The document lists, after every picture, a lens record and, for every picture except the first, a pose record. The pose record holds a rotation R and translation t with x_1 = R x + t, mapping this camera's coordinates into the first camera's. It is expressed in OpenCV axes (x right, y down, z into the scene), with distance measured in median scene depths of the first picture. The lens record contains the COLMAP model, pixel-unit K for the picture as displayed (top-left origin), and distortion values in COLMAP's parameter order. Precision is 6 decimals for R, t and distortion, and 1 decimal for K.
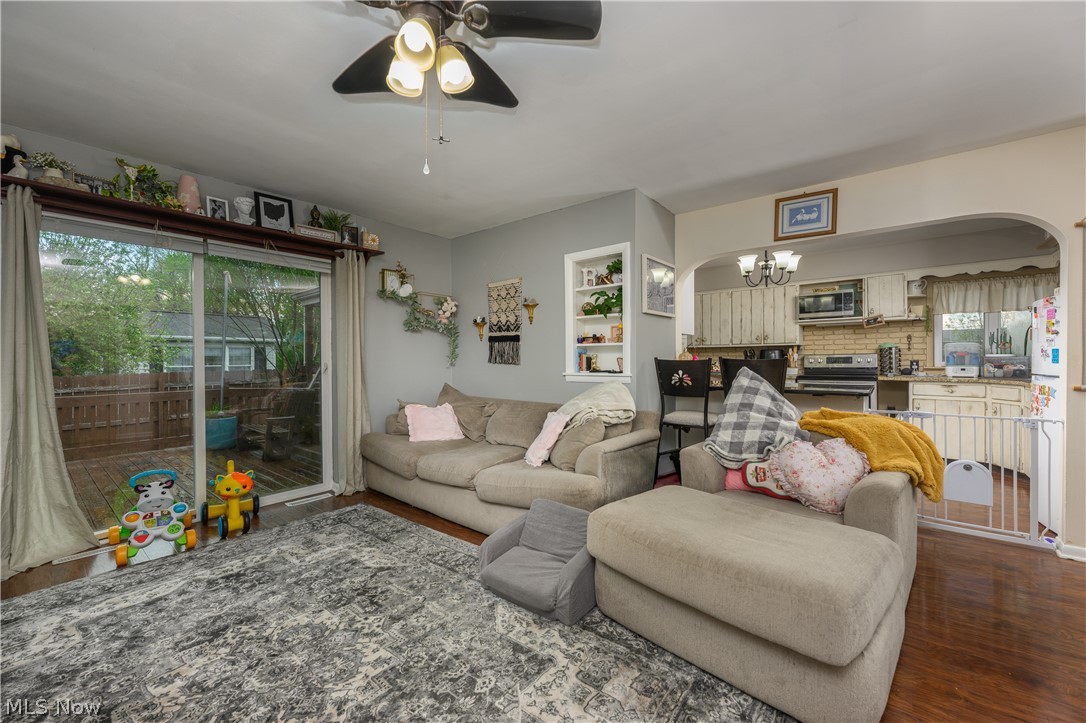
lens RADIAL K [[431.6, 0, 542.8], [0, 431.6, 356.7], [0, 0, 1]] dist [0.000153, -0.000031]
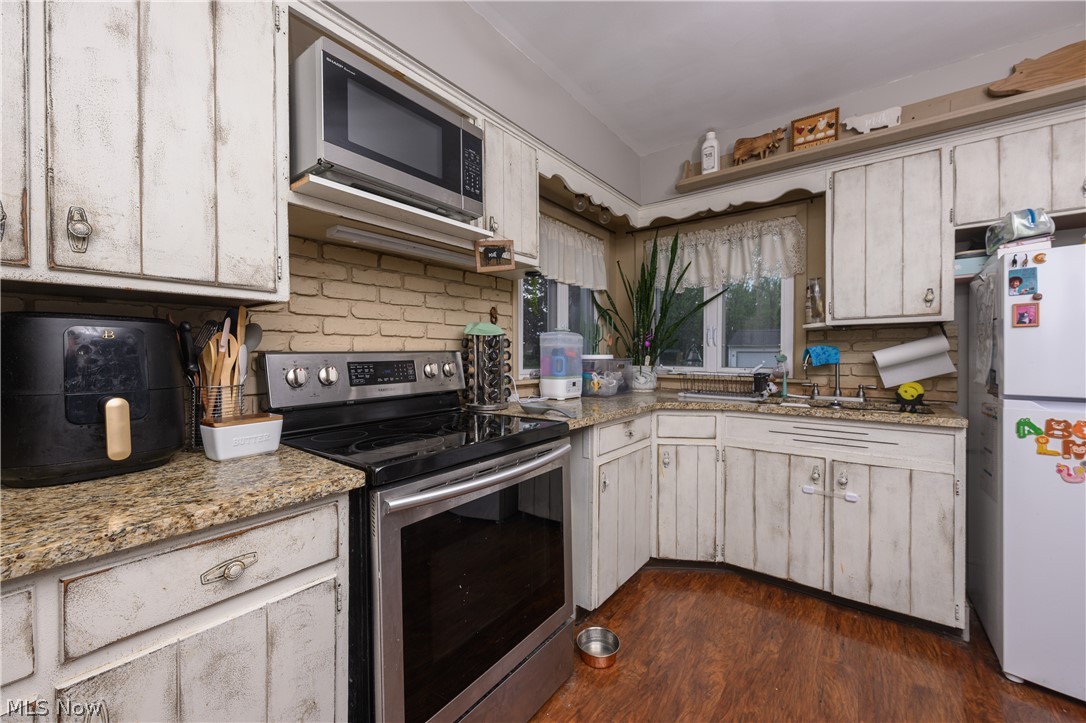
lens RADIAL K [[431.6, 0, 534.0], [0, 431.6, 356.2], [0, 0, 1]] dist [0.000153, -0.000031]
pose [[-0.052798, 0.002728, 0.998601, 0.451512], [-0.002539, 0.999993, -0.002866, -0.002213], [-0.998602, -0.002687, -0.052791, 1.051588]]
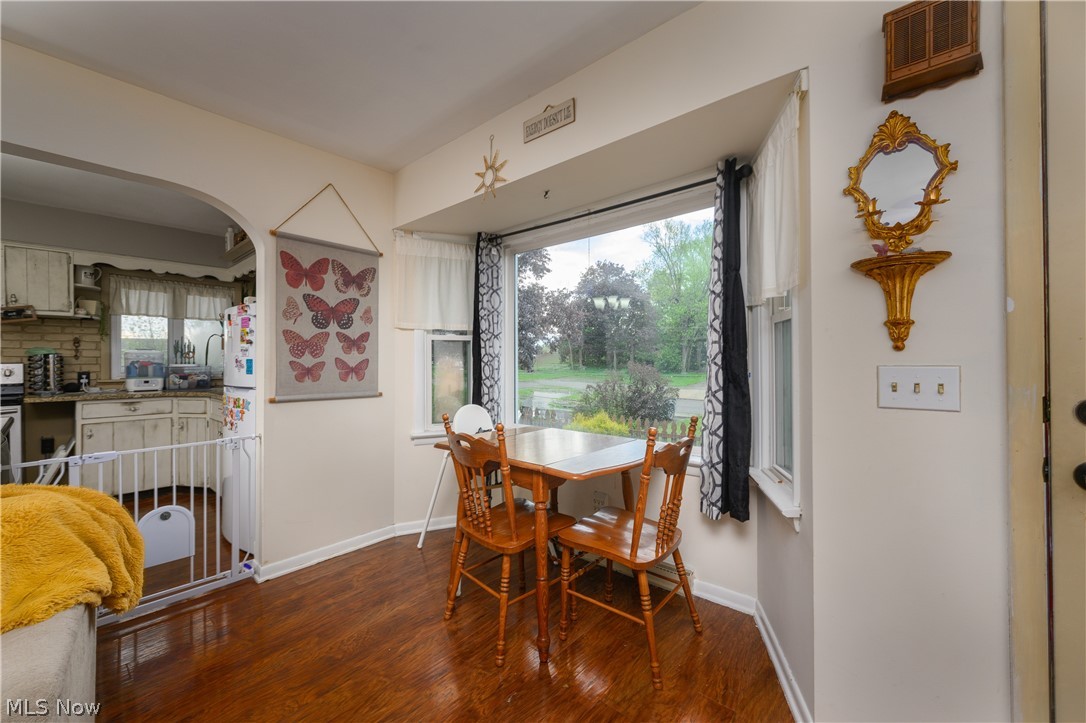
lens RADIAL K [[431.6, 0, 538.7], [0, 431.6, 360.9], [0, 0, 1]] dist [0.000153, -0.000031]
pose [[0.044001, 0.007358, 0.999004, 0.149024], [0.003839, 0.999964, -0.007534, -0.002497], [-0.999024, 0.004167, 0.043972, 0.181216]]
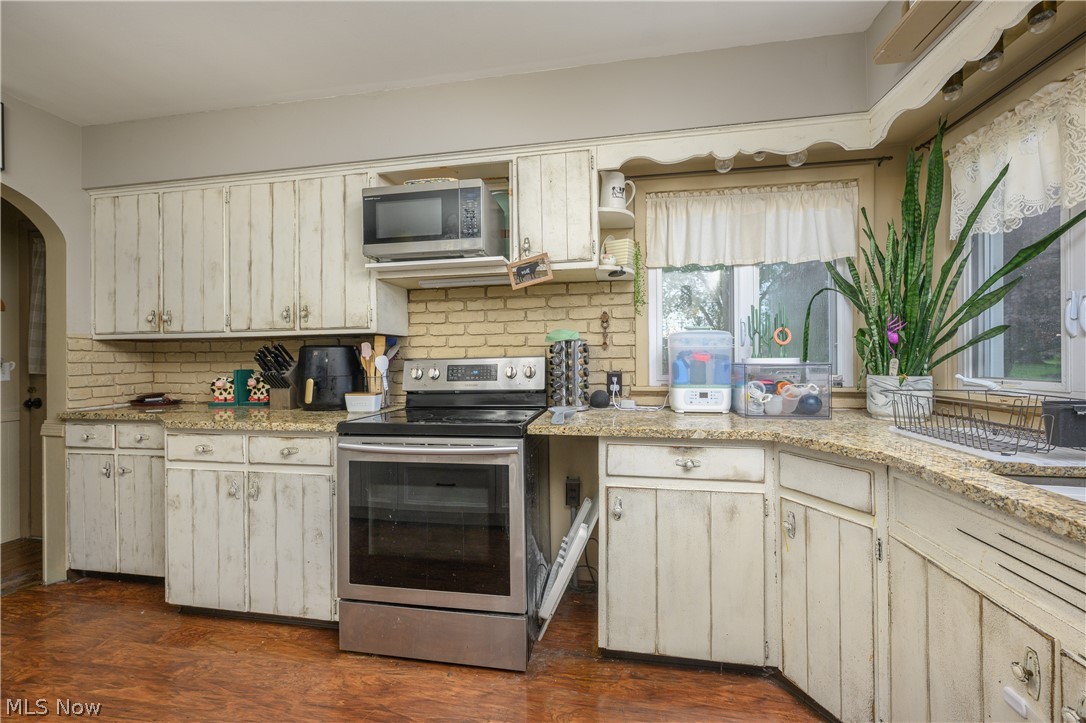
lens RADIAL K [[431.6, 0, 549.9], [0, 431.6, 356.6], [0, 0, 1]] dist [0.000153, -0.000031]
pose [[0.861352, 0.002506, 0.508002, 0.624996], [0.001491, 0.999971, -0.007462, -0.004204], [-0.508006, 0.007185, 0.861323, 0.704632]]
